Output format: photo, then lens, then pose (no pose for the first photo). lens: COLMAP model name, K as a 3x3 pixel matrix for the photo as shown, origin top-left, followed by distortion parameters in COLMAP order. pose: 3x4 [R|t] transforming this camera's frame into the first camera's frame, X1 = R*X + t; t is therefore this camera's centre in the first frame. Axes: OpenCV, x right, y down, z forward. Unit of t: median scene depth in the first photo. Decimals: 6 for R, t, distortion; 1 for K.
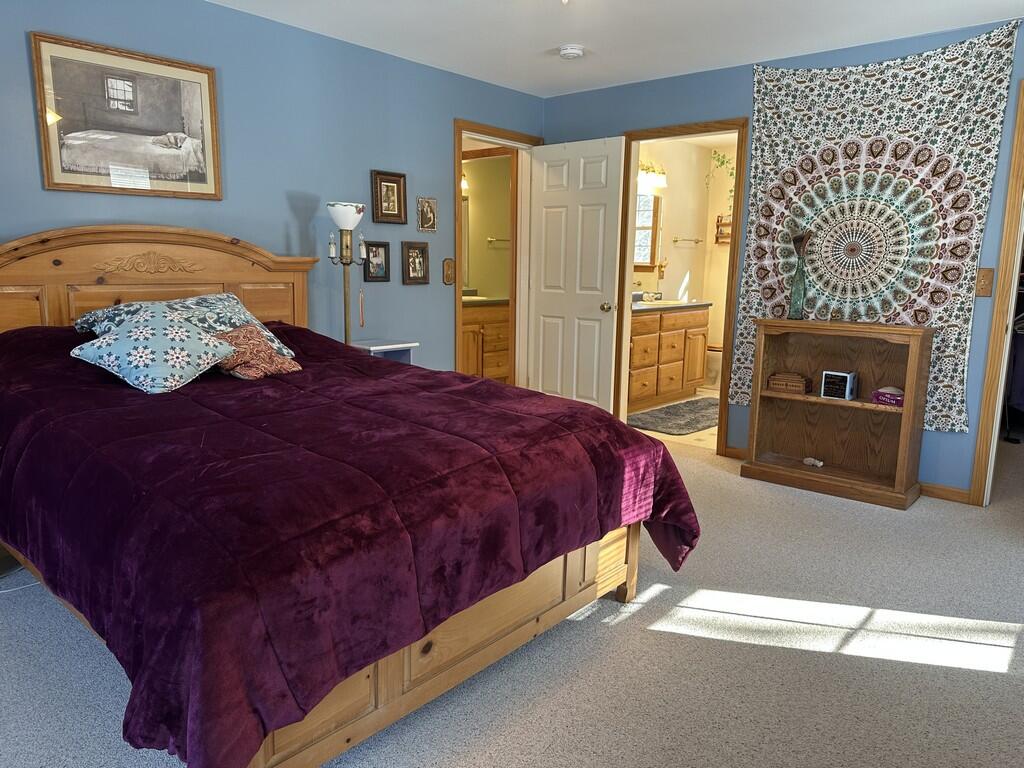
lens RADIAL K [[719.5, 0, 512.6], [0, 719.5, 398.2], [0, 0, 1]] dist [0.051903, -0.060082]
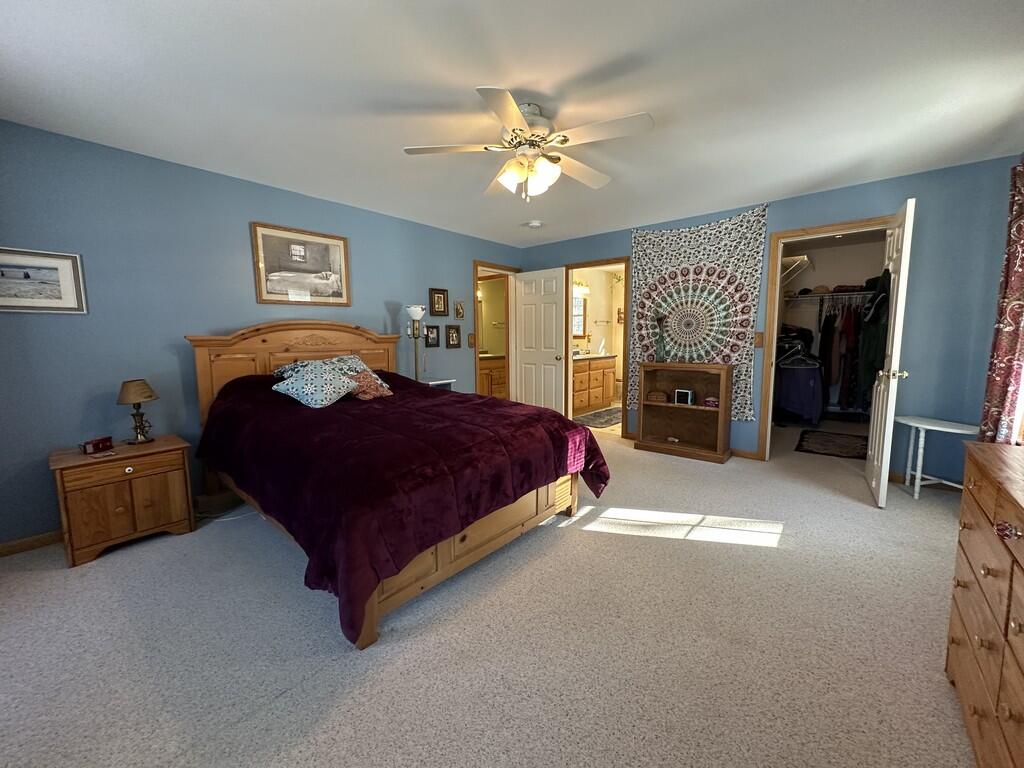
lens RADIAL K [[407.3, 0, 509.3], [0, 407.3, 390.1], [0, 0, 1]] dist [-0.005303, 0.002788]
pose [[0.999705, -0.024292, -0.000323, 0.005325], [0.024236, 0.998166, -0.055467, 0.011399], [0.001669, 0.055442, 0.998460, -0.034872]]
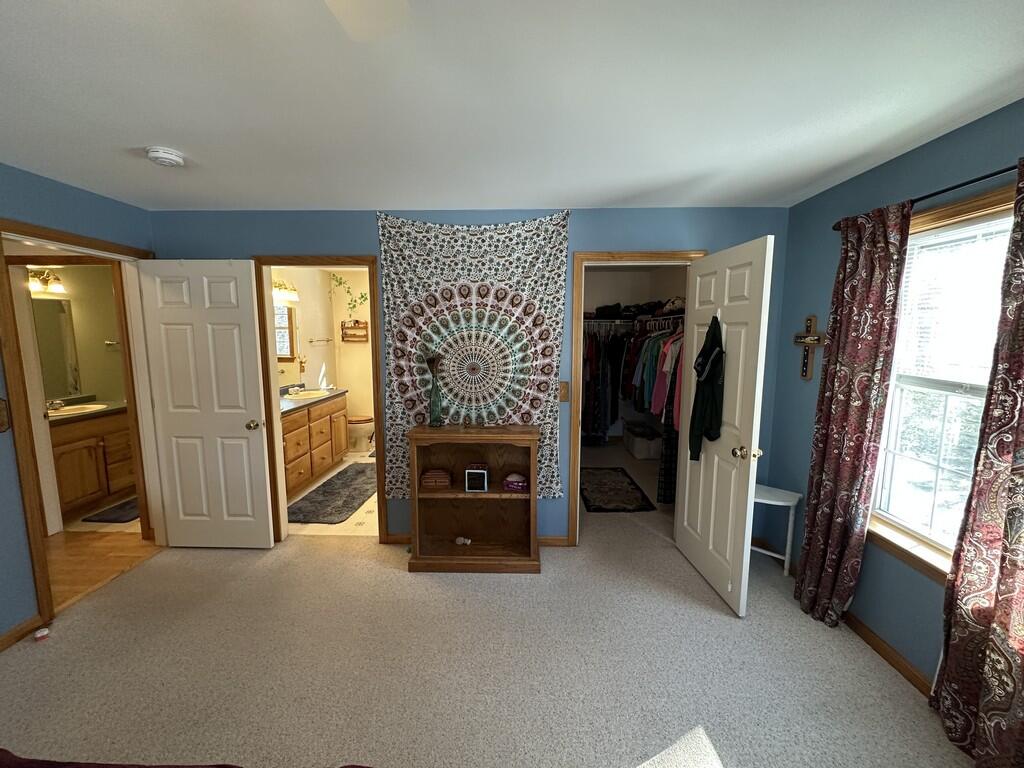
lens RADIAL K [[407.3, 0, 506.4], [0, 407.3, 380.5], [0, 0, 1]] dist [-0.005303, 0.002788]
pose [[0.776710, -0.086426, 0.623901, 0.074075], [0.124934, 0.992000, -0.018116, -0.171578], [-0.617344, 0.092018, 0.781294, 0.433631]]
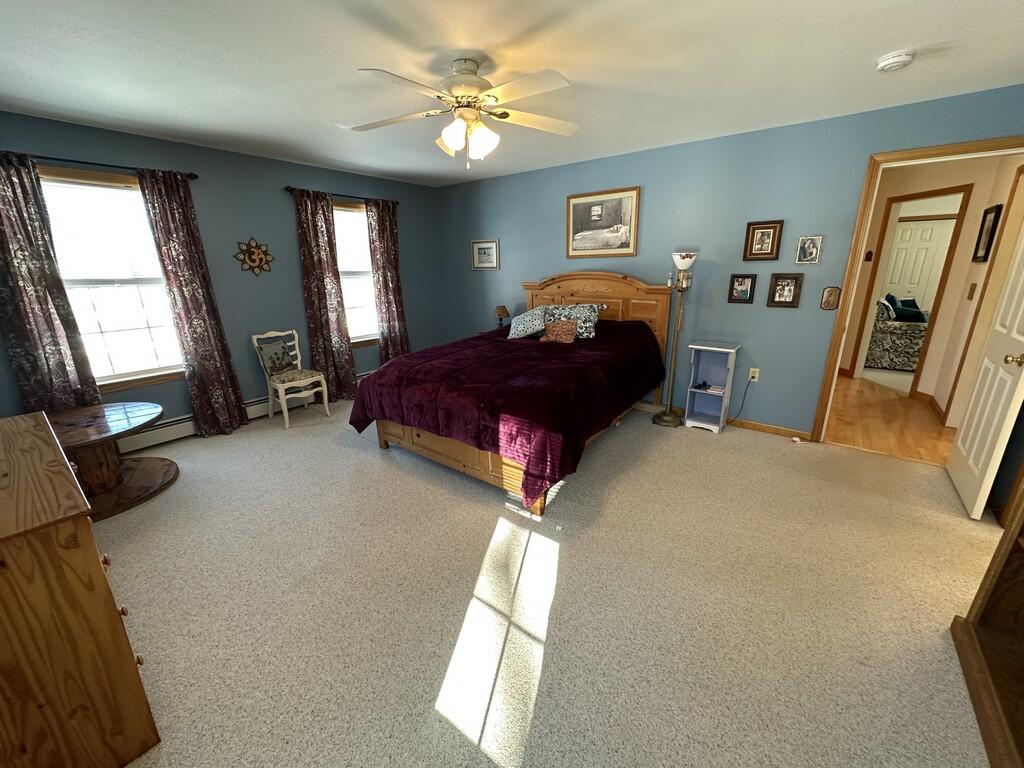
lens RADIAL K [[407.3, 0, 516.1], [0, 407.3, 387.4], [0, 0, 1]] dist [-0.005303, 0.002788]
pose [[0.054028, 0.275913, -0.959663, 0.666599], [-0.173467, 0.949047, 0.263095, -0.154033], [0.983357, 0.152255, 0.099137, 0.575363]]
